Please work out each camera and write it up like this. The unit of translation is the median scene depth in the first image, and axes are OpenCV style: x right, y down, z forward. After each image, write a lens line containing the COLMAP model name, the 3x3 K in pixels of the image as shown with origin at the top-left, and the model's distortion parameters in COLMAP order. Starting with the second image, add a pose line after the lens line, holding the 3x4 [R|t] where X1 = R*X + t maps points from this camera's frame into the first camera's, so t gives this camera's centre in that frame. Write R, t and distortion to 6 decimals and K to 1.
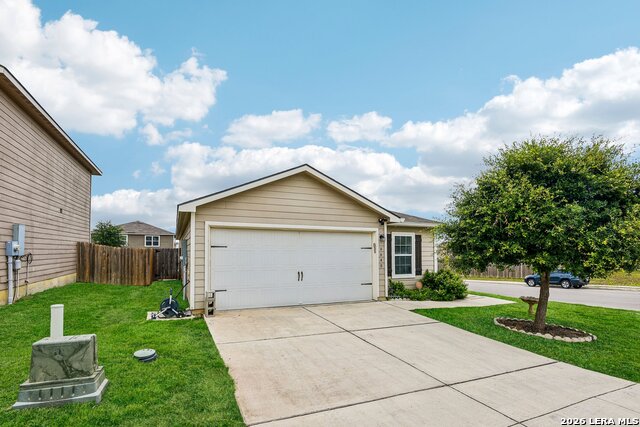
lens RADIAL K [[295.4, 0, 323.6], [0, 295.4, 215.2], [0, 0, 1]] dist [-0.009598, -0.000688]
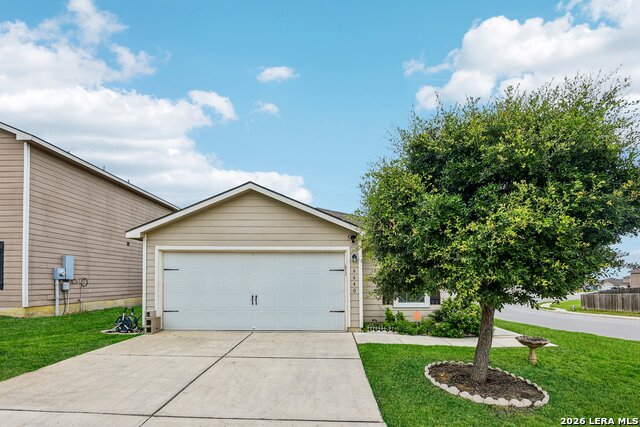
lens RADIAL K [[319.3, 0, 319.9], [0, 319.3, 241.0], [0, 0, 1]] dist [-0.013010, -0.000286]
pose [[0.924817, -0.048704, -0.377282, 0.520343], [0.048543, 0.998772, -0.009943, 0.037819], [0.377303, -0.009119, 0.926045, 0.132169]]
